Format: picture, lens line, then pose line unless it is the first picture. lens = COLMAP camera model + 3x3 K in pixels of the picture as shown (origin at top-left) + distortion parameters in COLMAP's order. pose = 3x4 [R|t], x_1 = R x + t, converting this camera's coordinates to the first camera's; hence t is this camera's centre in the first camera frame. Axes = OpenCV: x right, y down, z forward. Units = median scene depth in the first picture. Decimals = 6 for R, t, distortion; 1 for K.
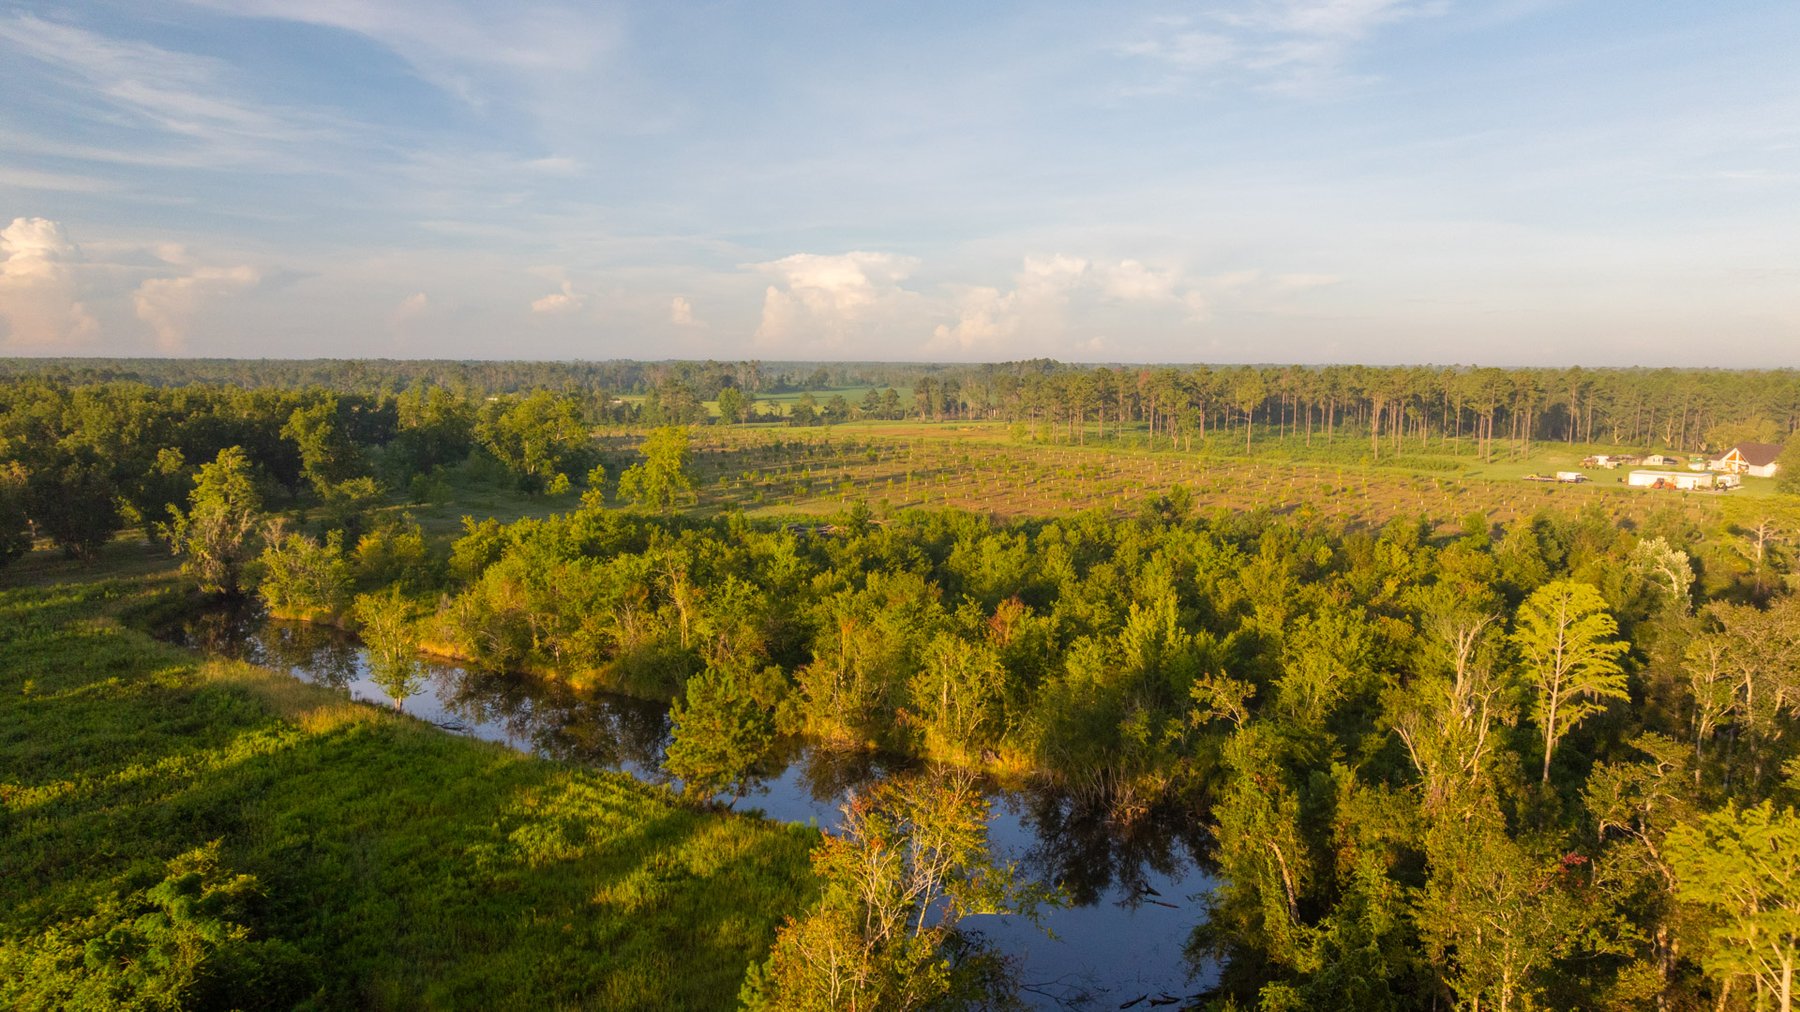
lens RADIAL K [[1273.0, 0, 904.9], [0, 1273.0, 491.5], [0, 0, 1]] dist [-0.038561, 0.043278]
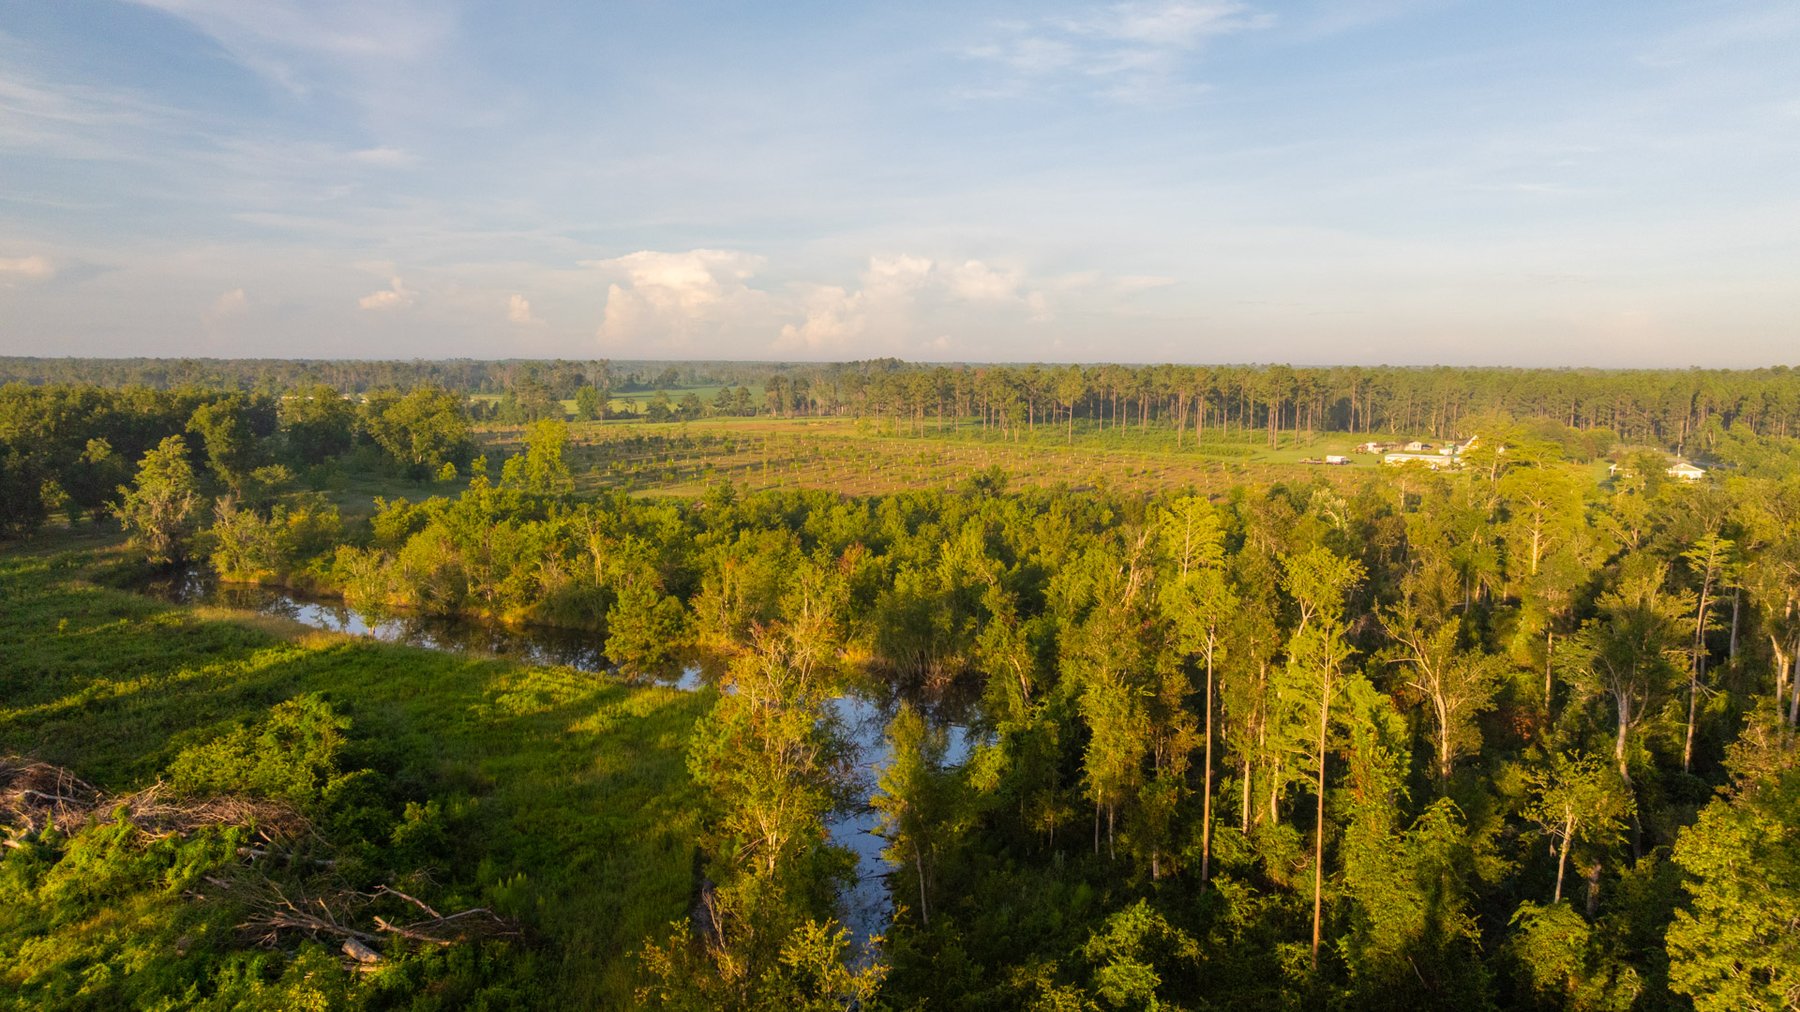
lens RADIAL K [[1273.0, 0, 905.0], [0, 1273.0, 493.8], [0, 0, 1]] dist [-0.038561, 0.043278]
pose [[0.992874, -0.011713, 0.118592, -0.008280], [0.011425, 0.999930, 0.003110, 0.013225], [-0.118620, -0.001733, 0.992938, -0.129601]]
